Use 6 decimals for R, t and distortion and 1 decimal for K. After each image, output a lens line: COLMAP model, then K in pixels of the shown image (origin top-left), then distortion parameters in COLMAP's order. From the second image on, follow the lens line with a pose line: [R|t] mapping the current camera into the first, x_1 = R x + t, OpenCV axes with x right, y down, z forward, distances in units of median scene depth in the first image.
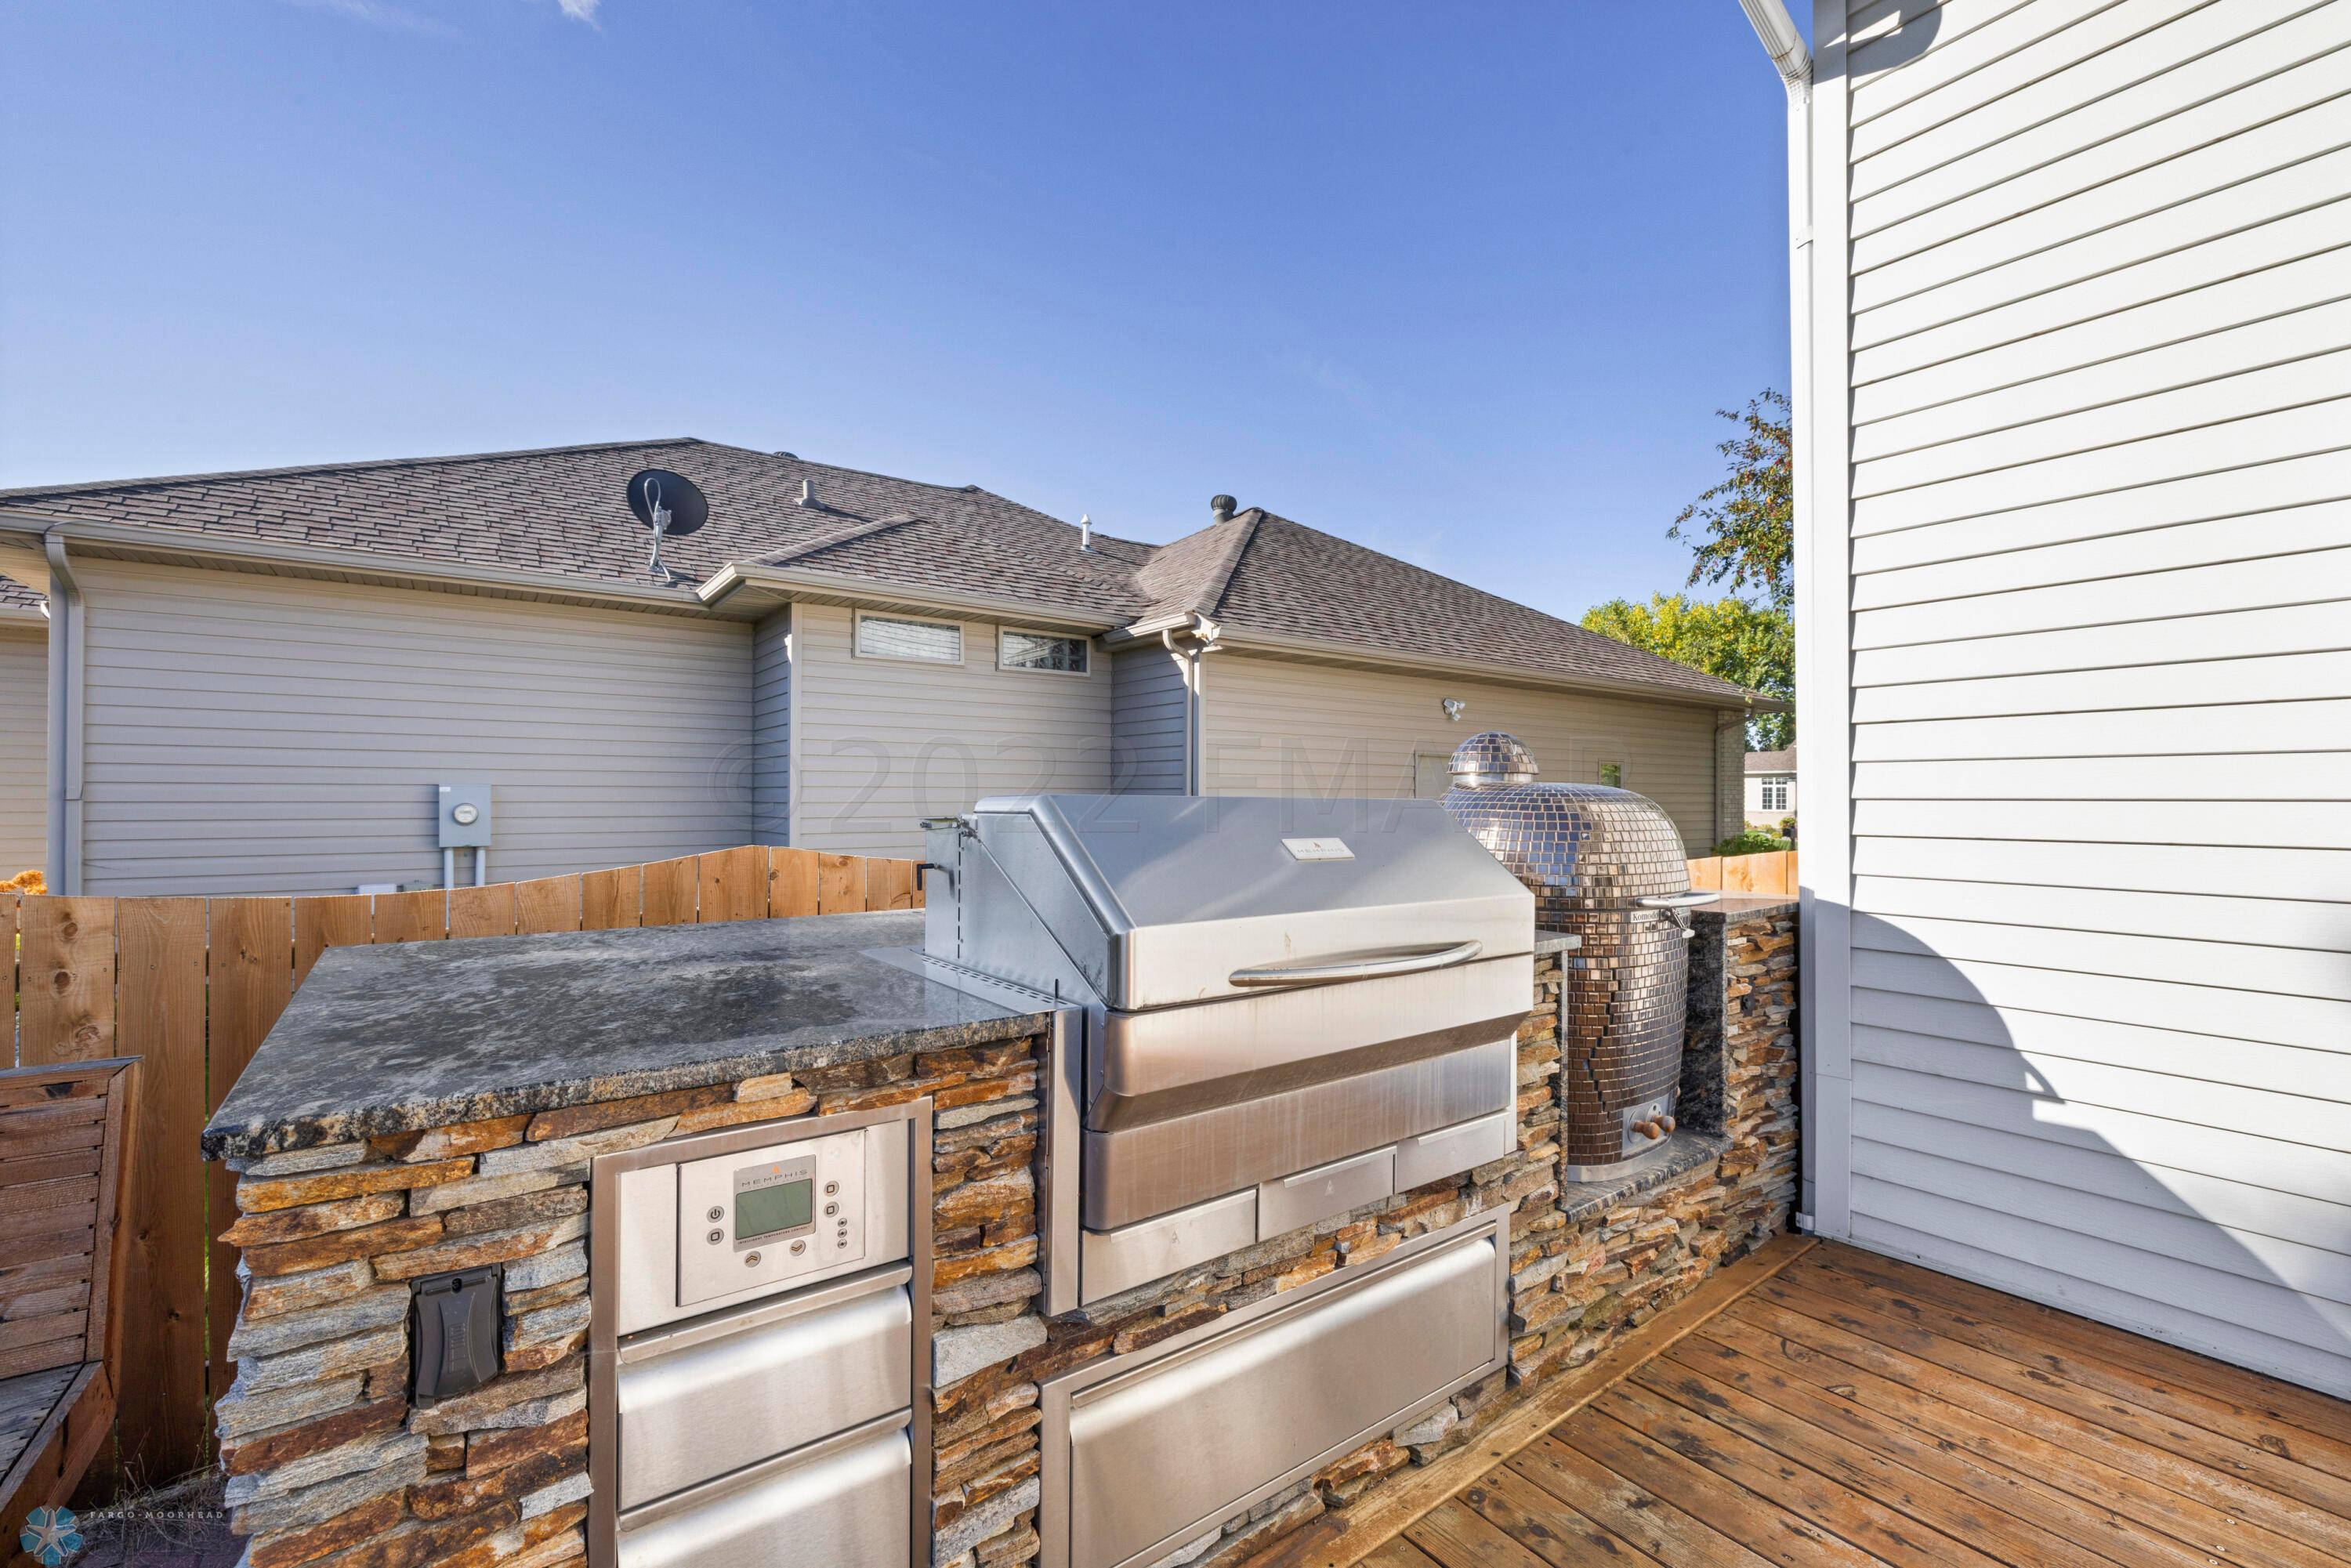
lens RADIAL K [[977.8, 0, 1176.2], [0, 977.8, 775.9], [0, 0, 1]] dist [-0.002546, 0.000002]
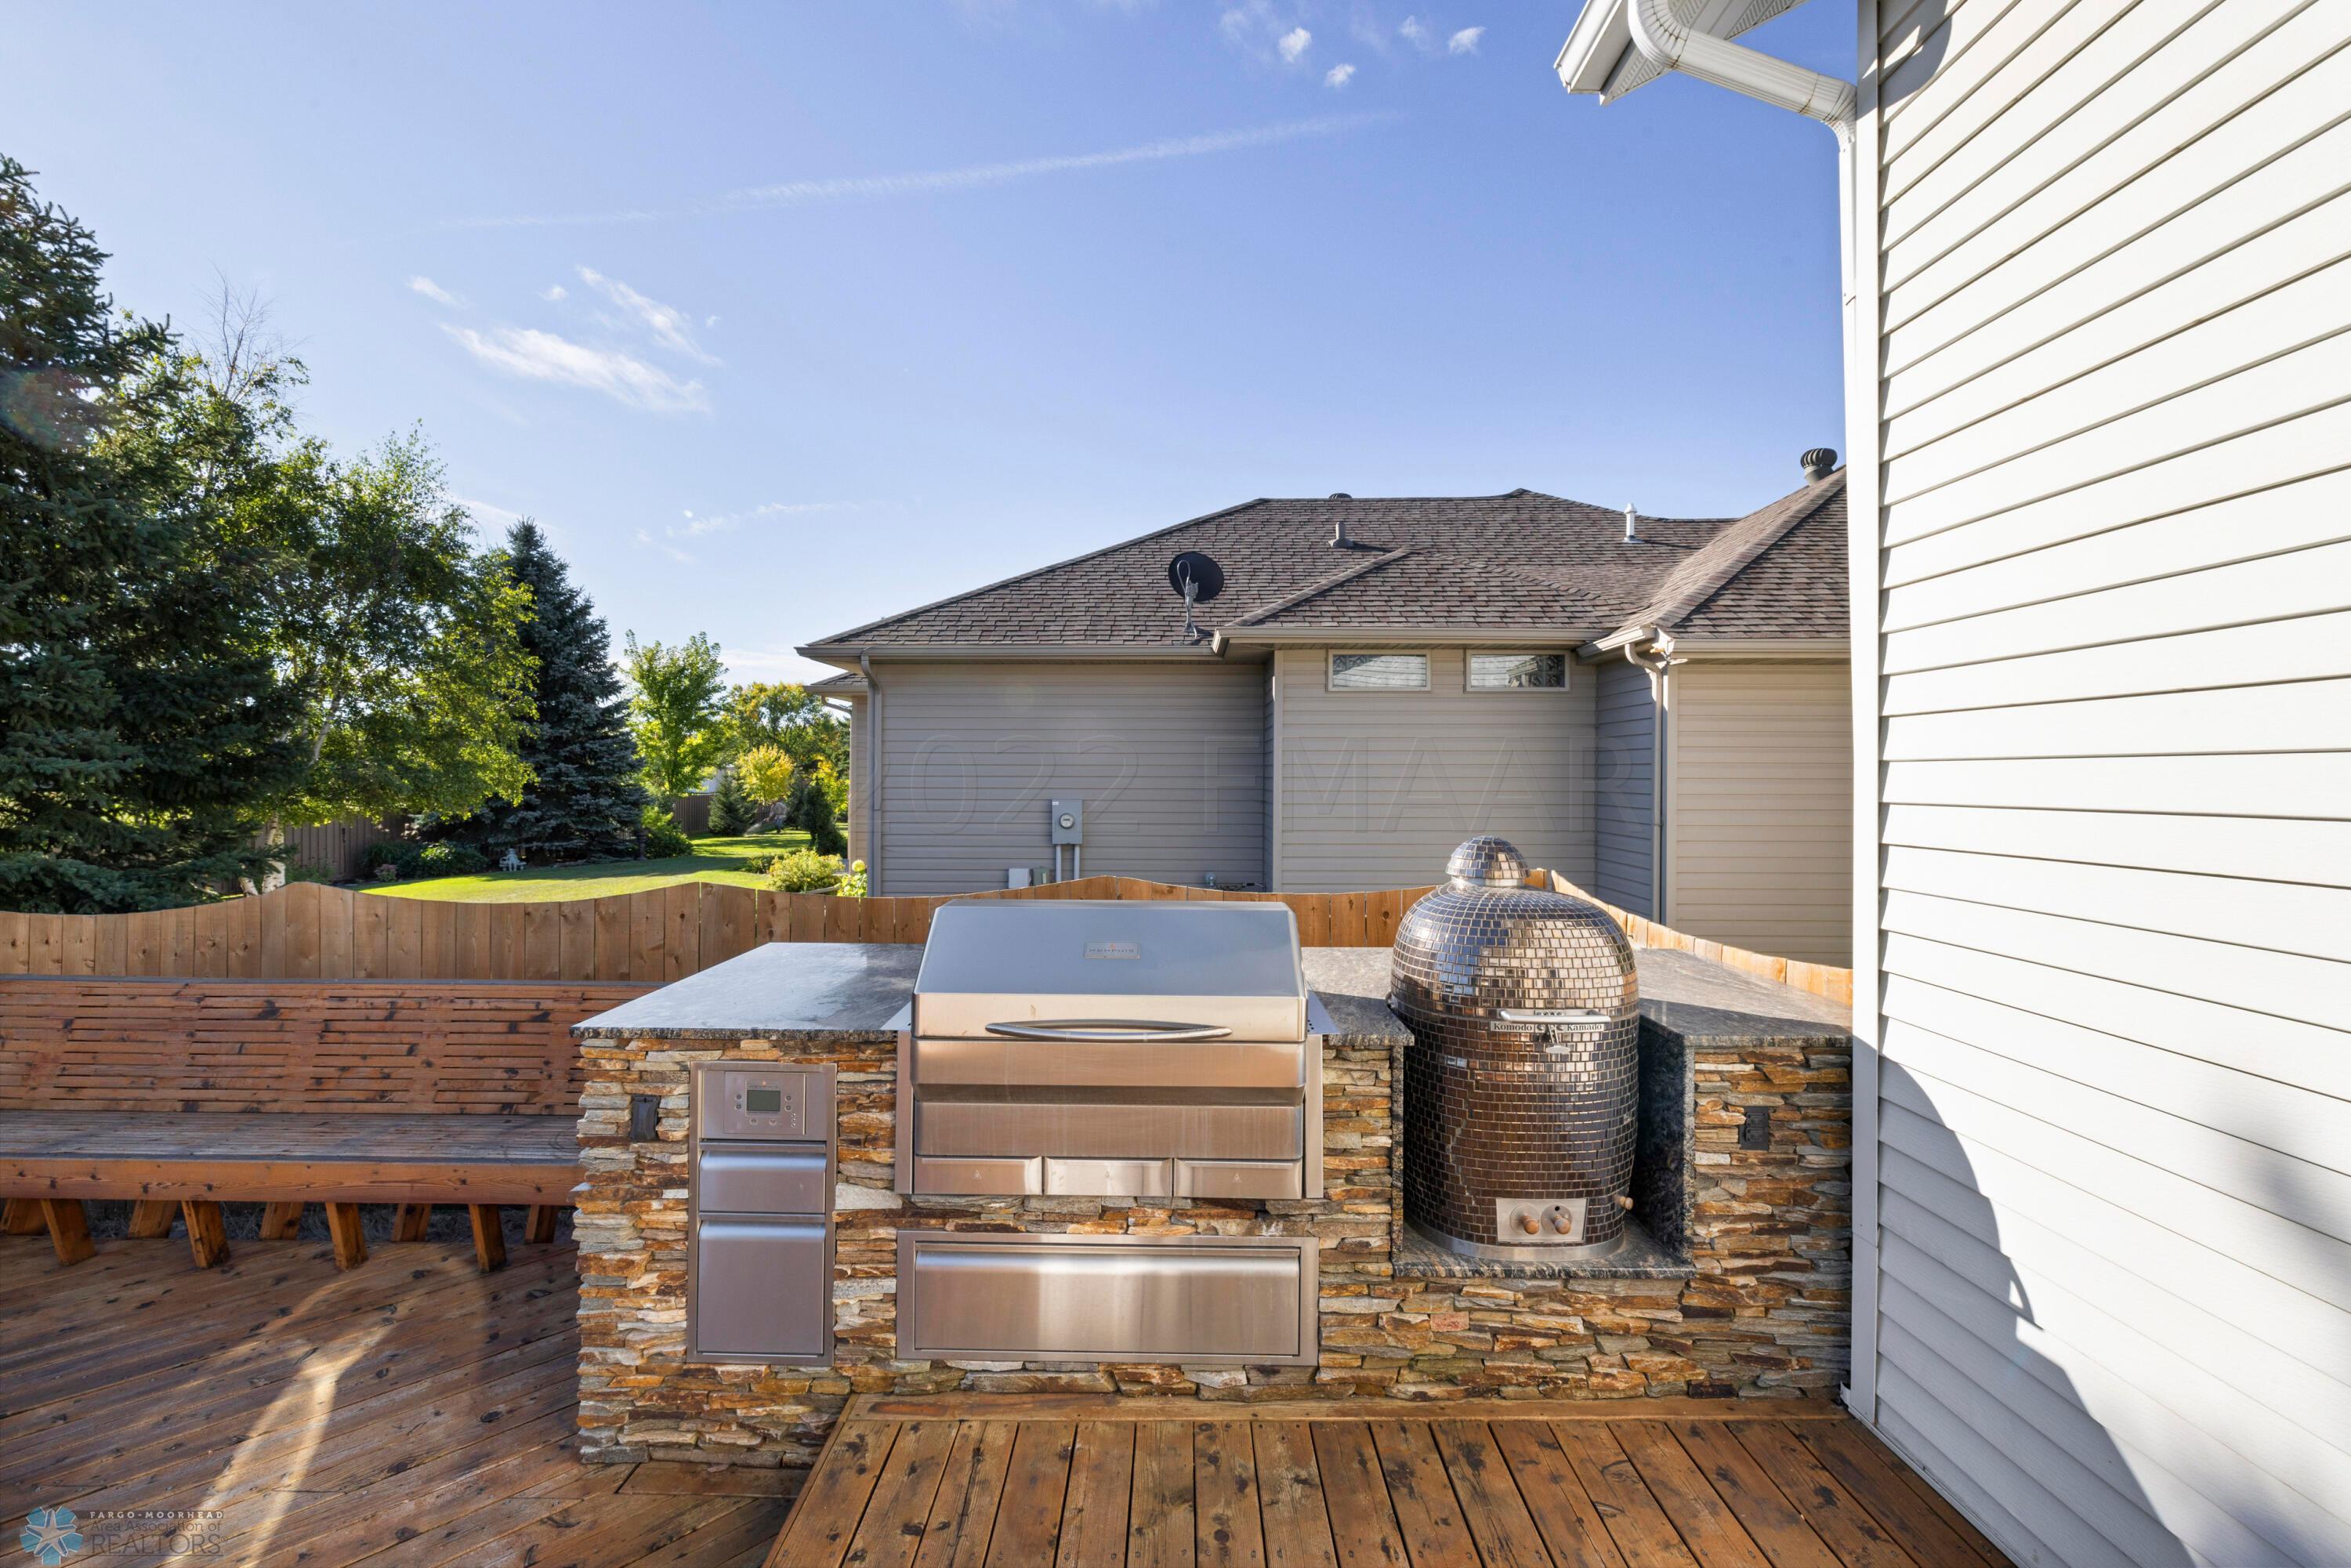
lens RADIAL K [[968.3, 0, 1174.4], [0, 968.3, 757.4], [0, 0, 1]] dist [0.011752, -0.015785]
pose [[0.801306, -0.010351, -0.598165, 0.795993], [0.009060, 0.999946, -0.005166, -0.150075], [0.598186, -0.001280, 0.801356, -0.095038]]
